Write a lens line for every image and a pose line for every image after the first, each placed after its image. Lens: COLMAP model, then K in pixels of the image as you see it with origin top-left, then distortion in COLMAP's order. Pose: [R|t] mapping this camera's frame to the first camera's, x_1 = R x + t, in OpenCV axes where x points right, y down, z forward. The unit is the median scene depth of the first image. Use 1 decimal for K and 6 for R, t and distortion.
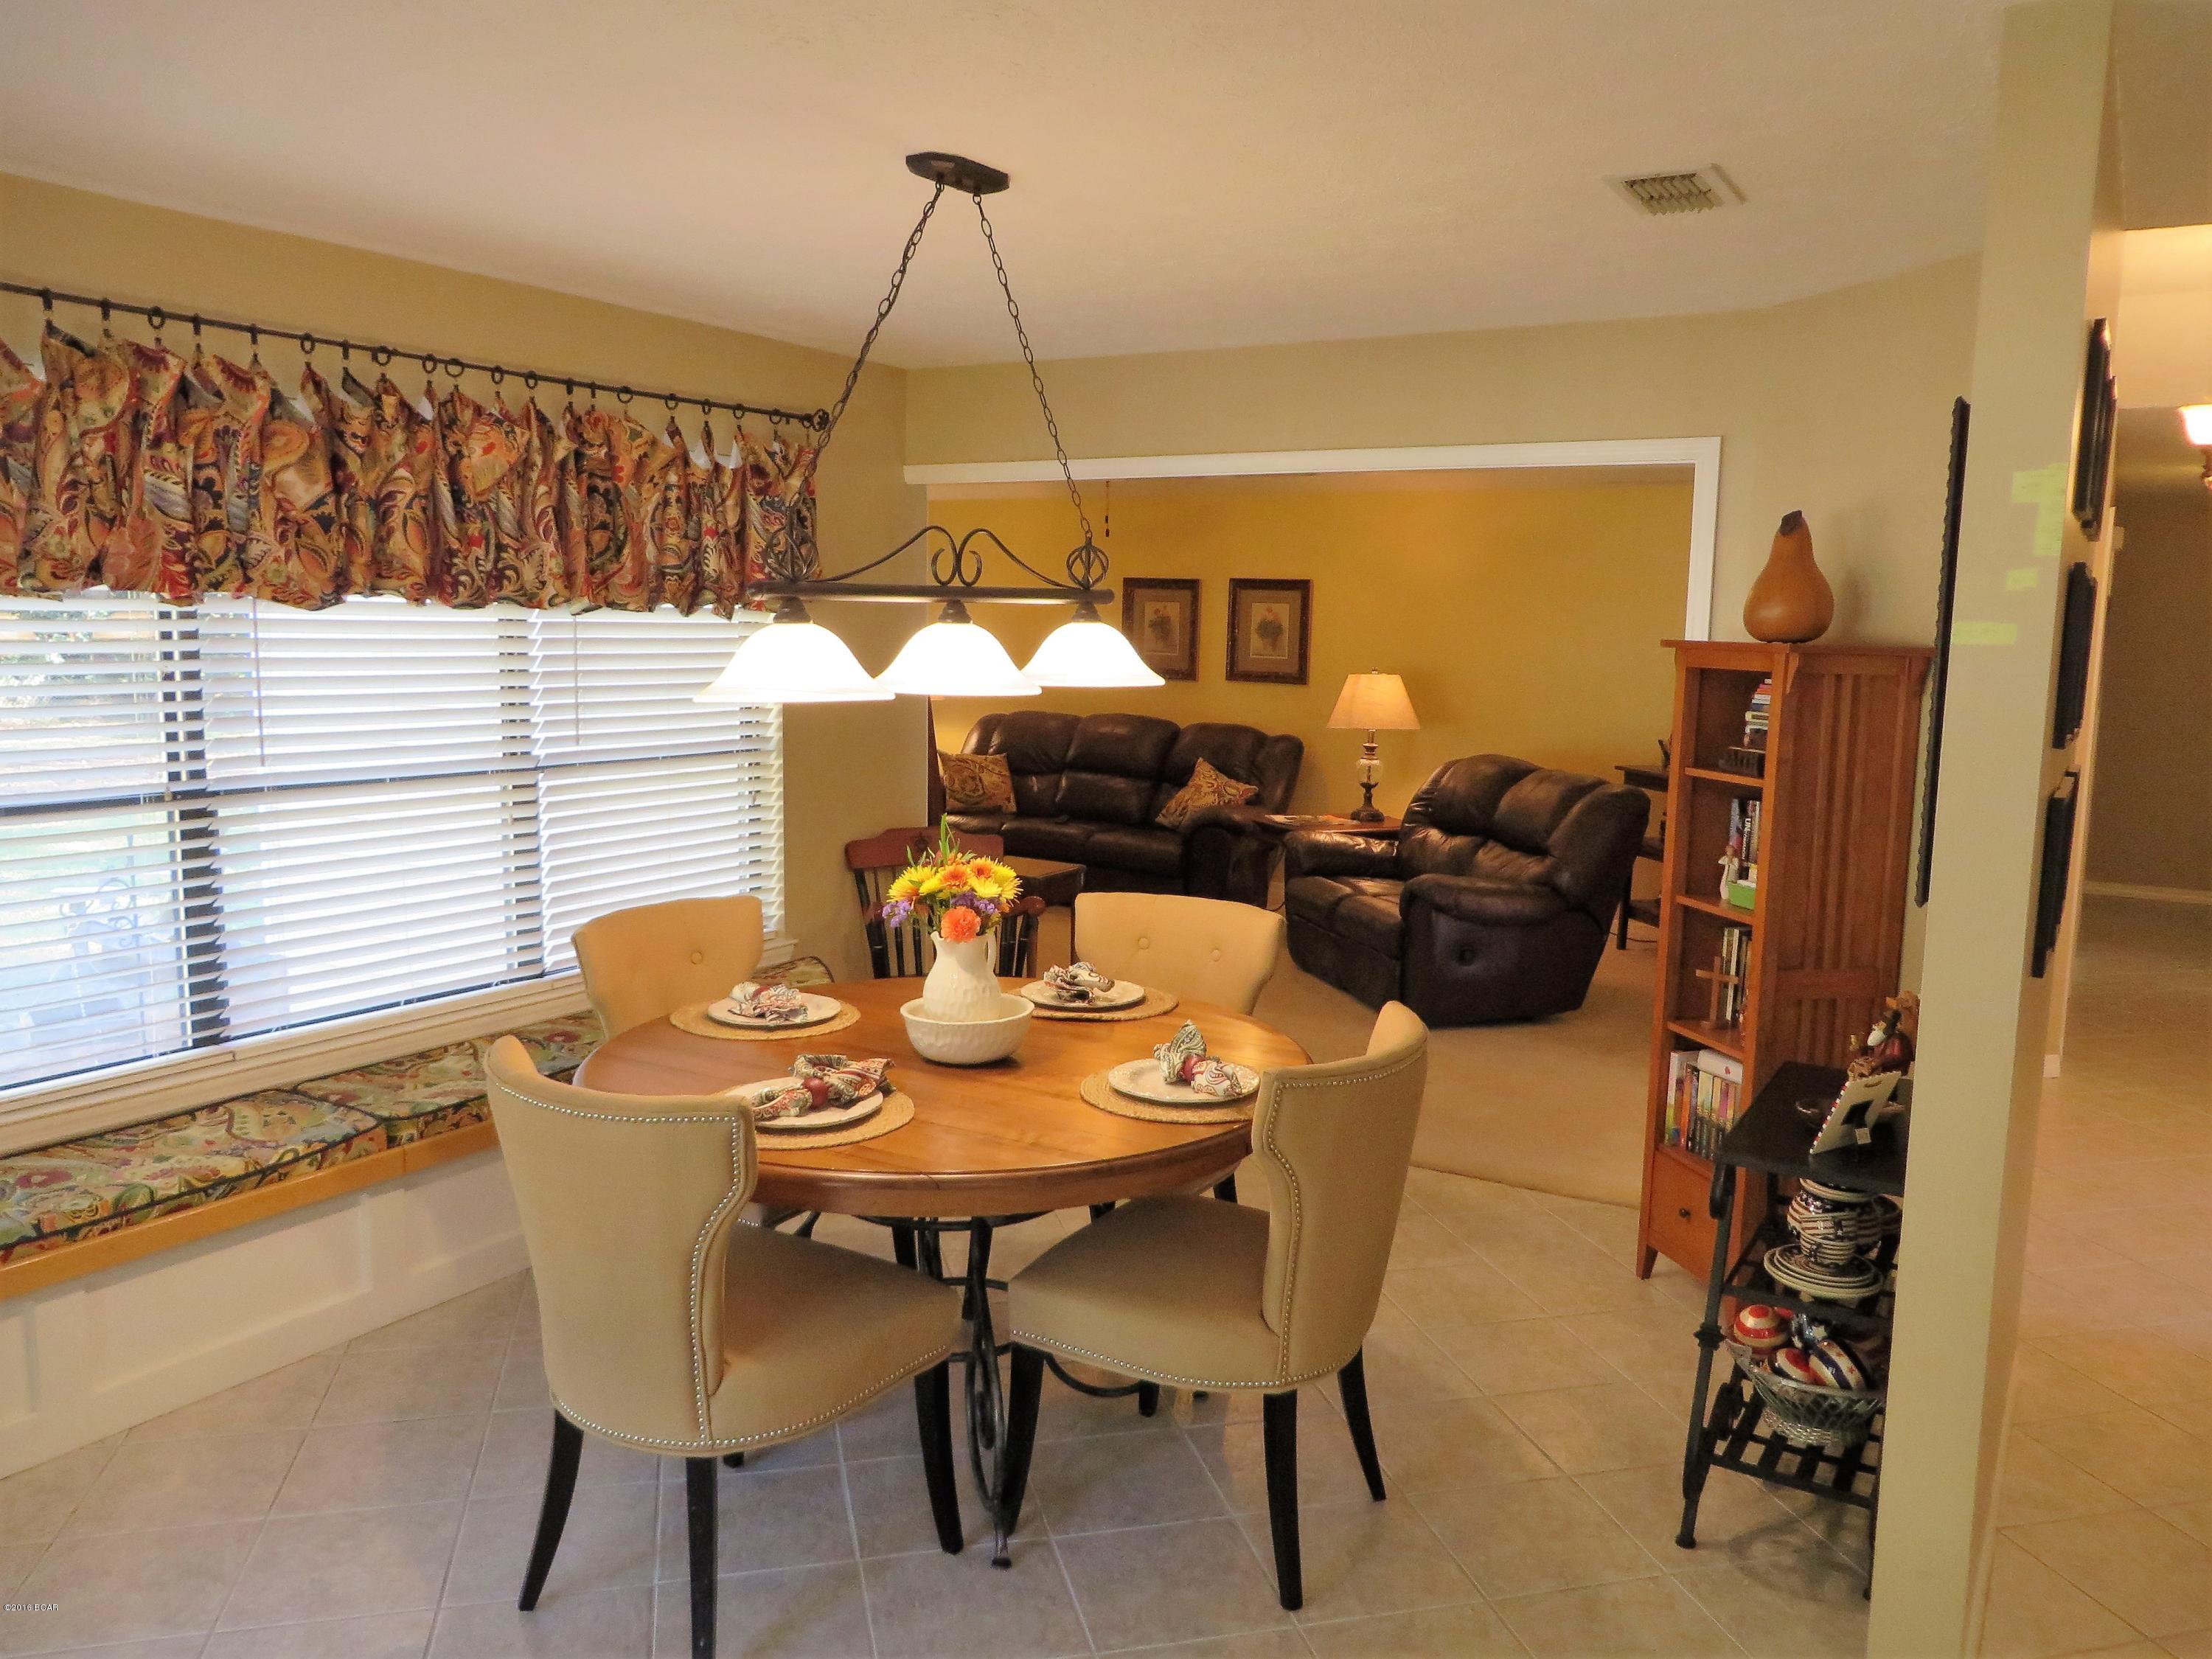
lens RADIAL K [[1663.1, 0, 1106.0], [0, 1663.1, 829.5], [0, 0, 1]] dist [-0.009957, 0.001237]
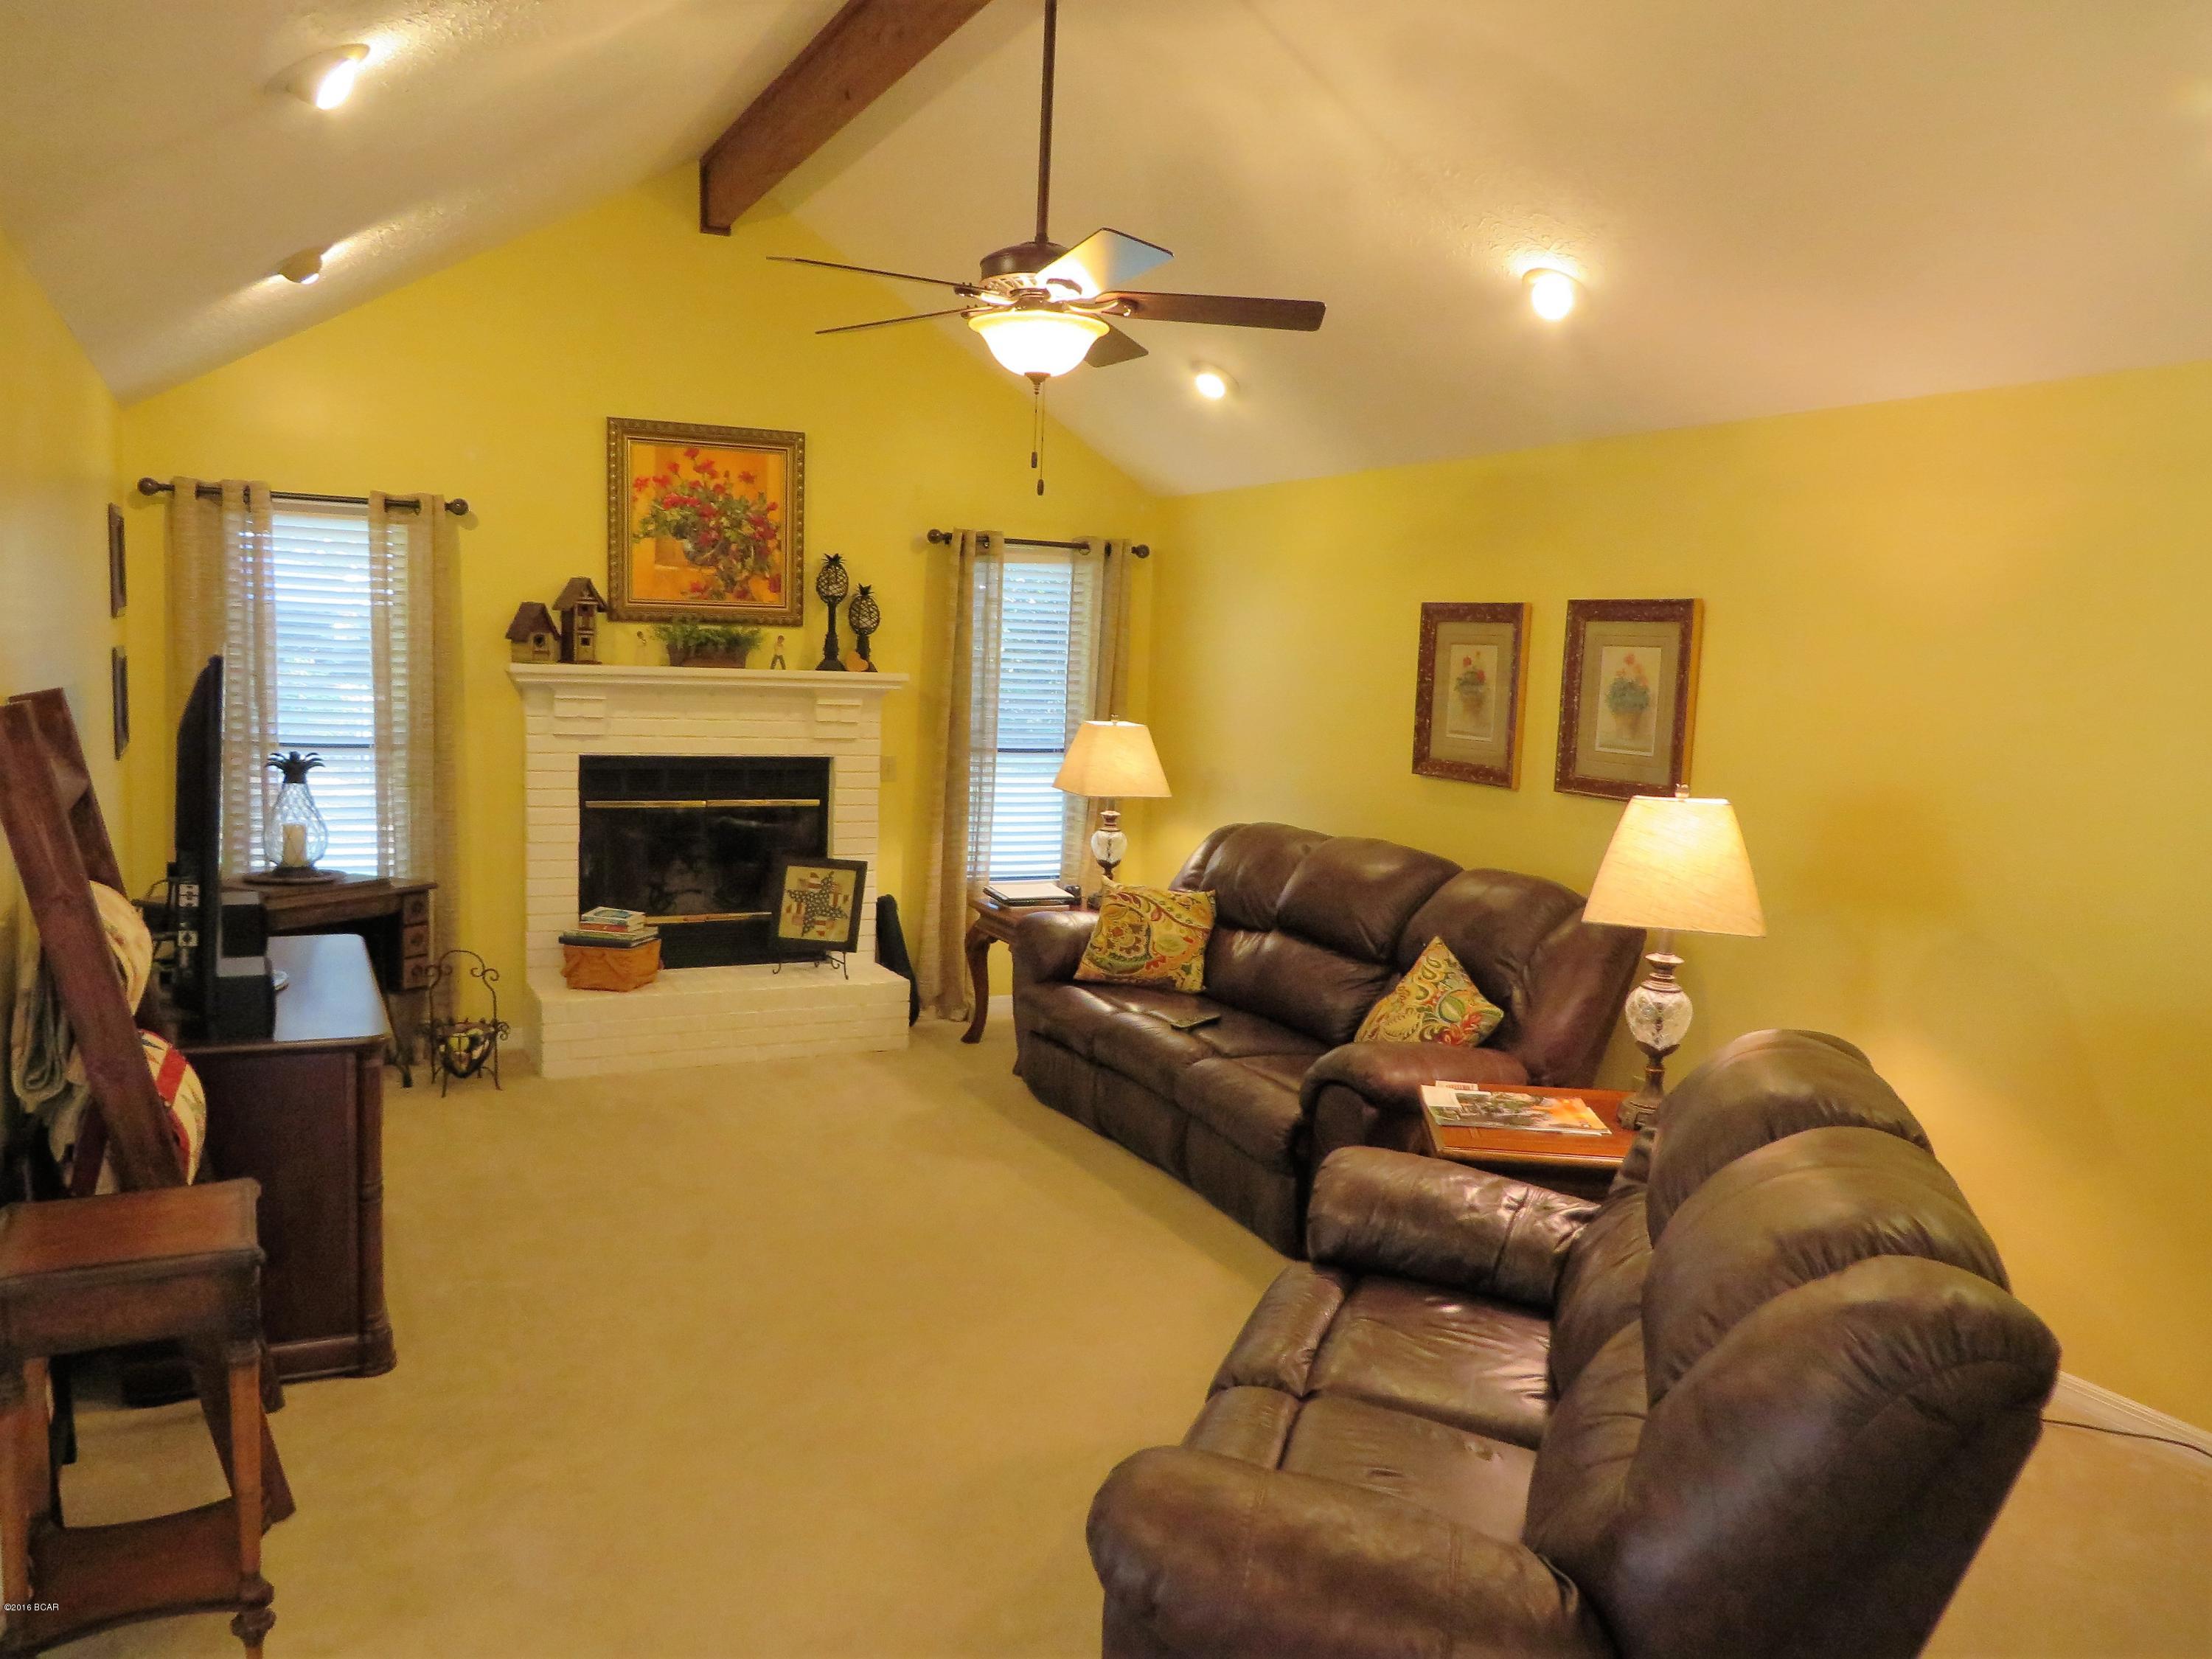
lens RADIAL K [[1663.1, 0, 1106.0], [0, 1663.1, 829.5], [0, 0, 1]] dist [-0.009957, 0.001237]
pose [[0.852492, 0.067127, -0.518413, 0.508671], [-0.088247, 0.995968, -0.016153, -0.127259], [0.515238, 0.059519, 0.854978, 1.068081]]
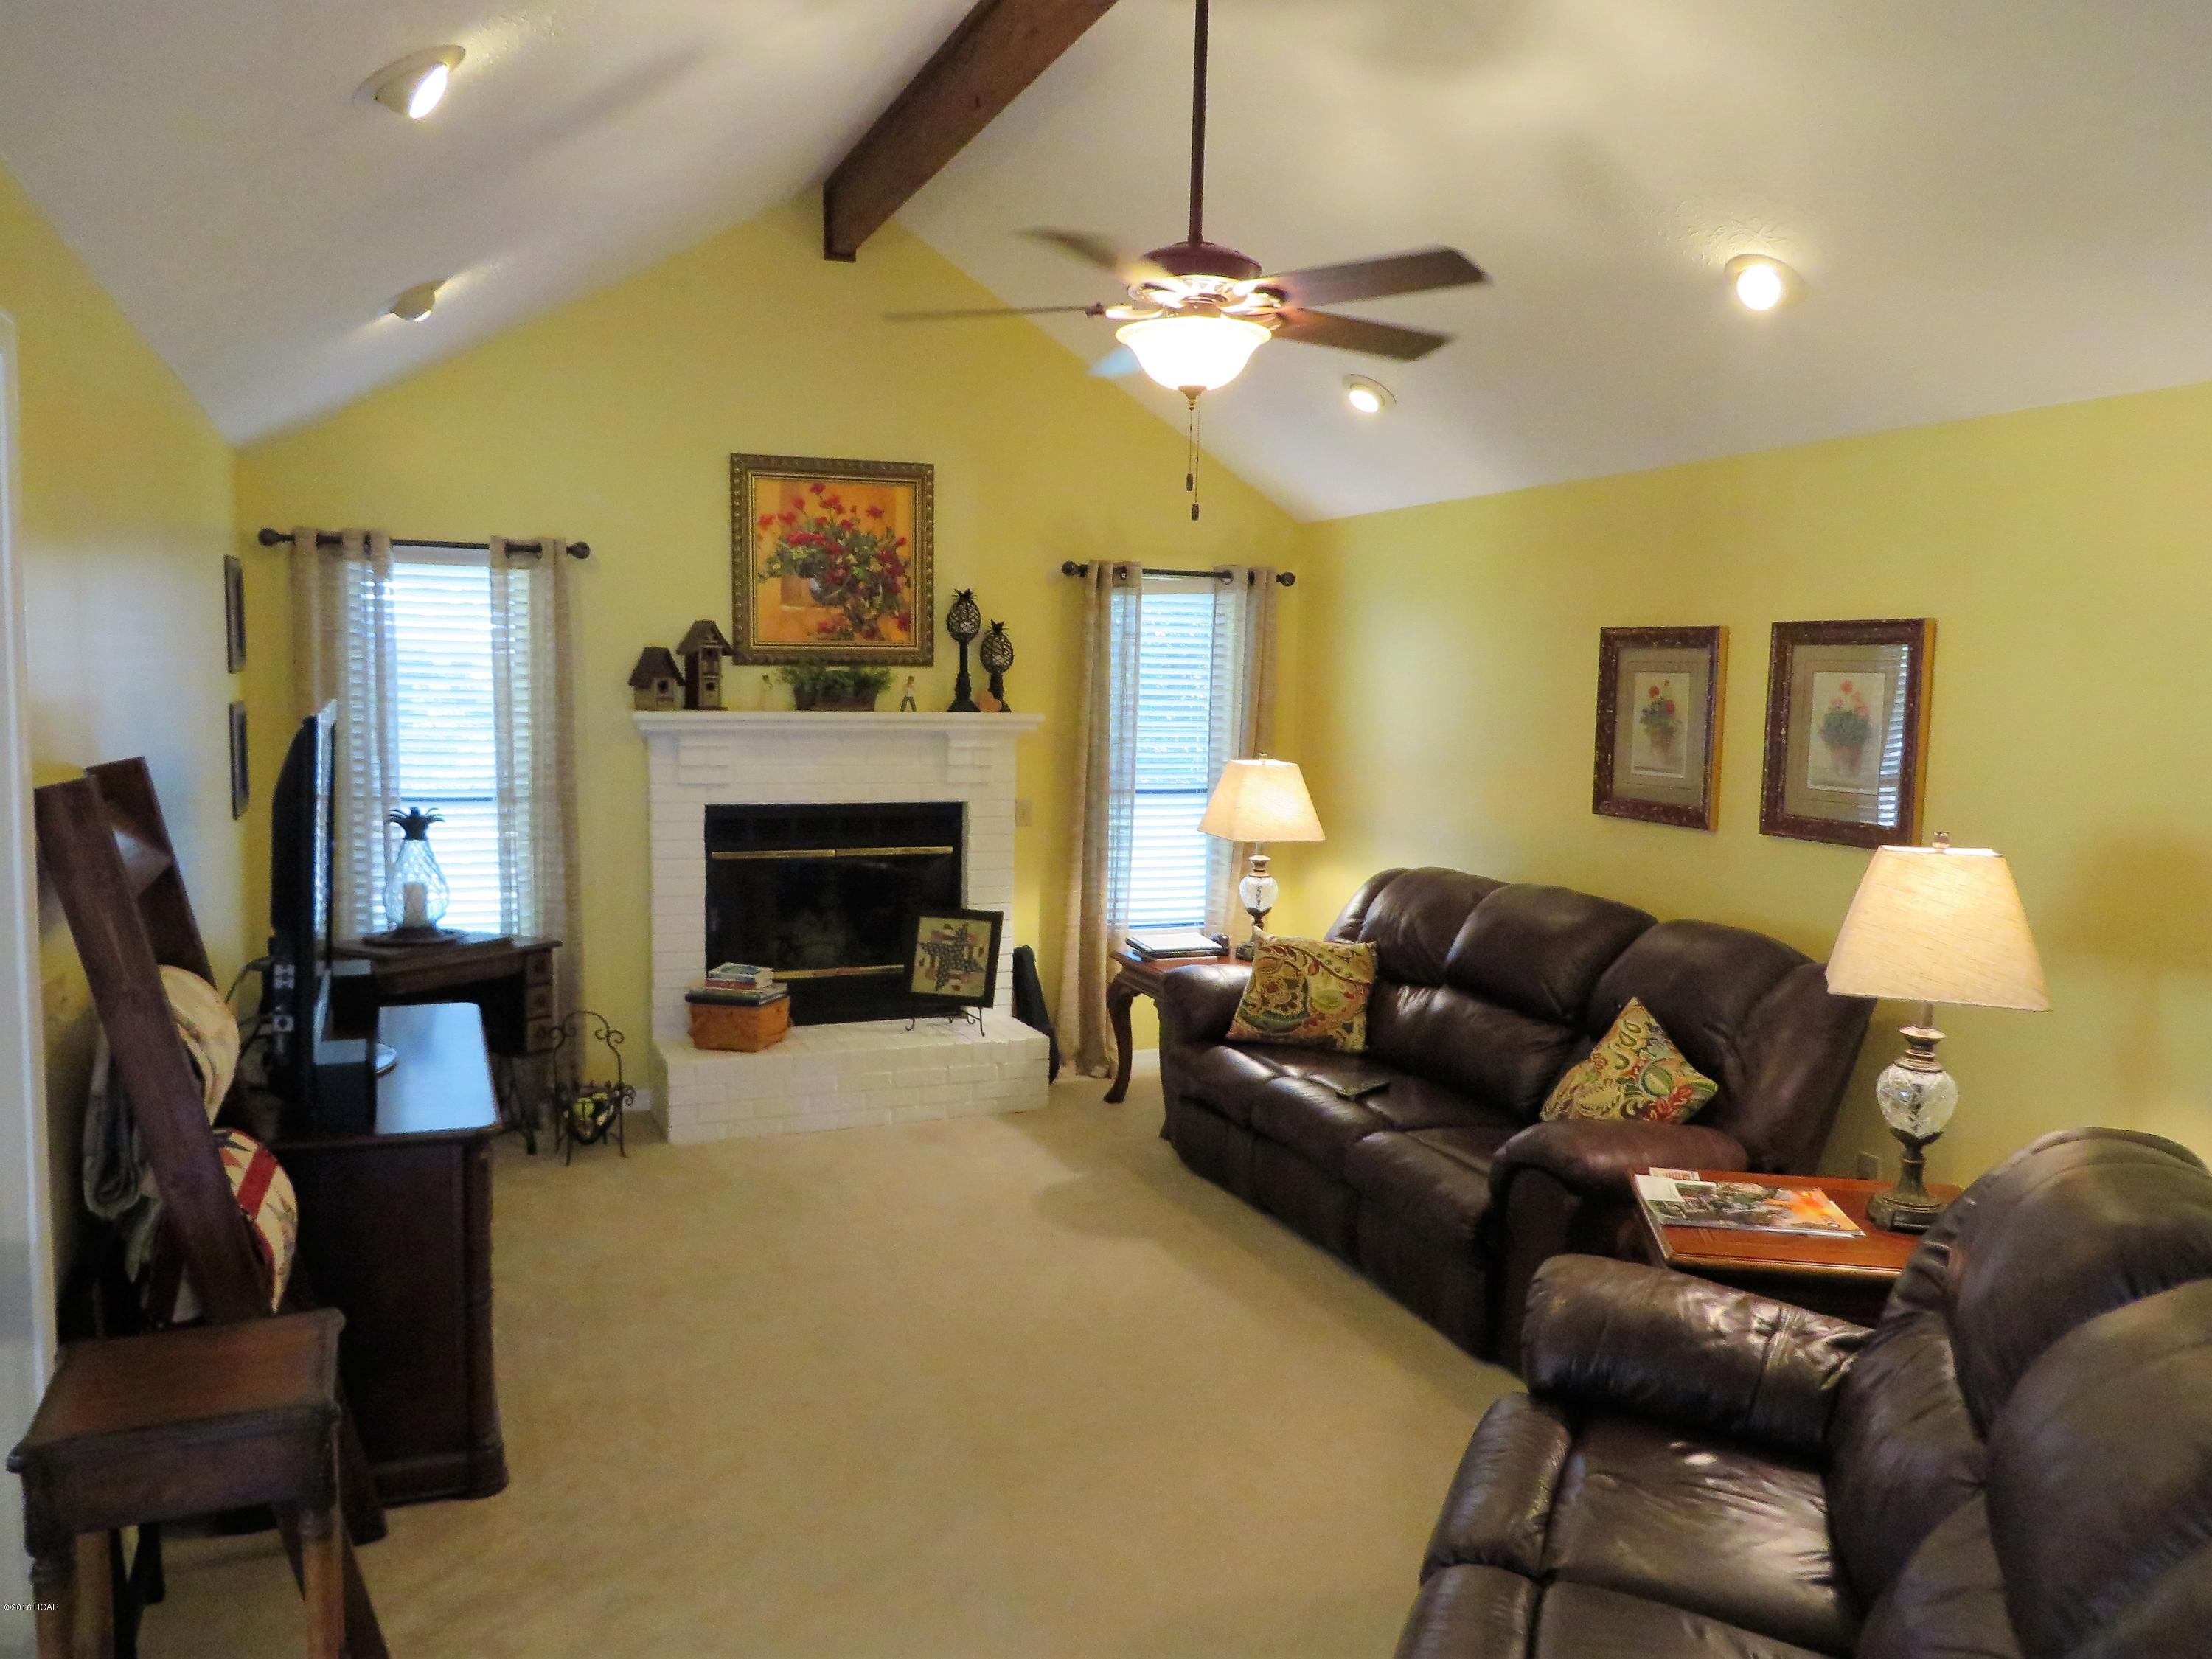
lens RADIAL K [[1663.1, 0, 1106.0], [0, 1663.1, 829.5], [0, 0, 1]] dist [-0.009957, 0.001237]
pose [[0.812080, 0.047713, -0.581593, 0.444847], [-0.077802, 0.996607, -0.026874, -0.142821], [0.578337, 0.067073, 0.813036, 1.130342]]
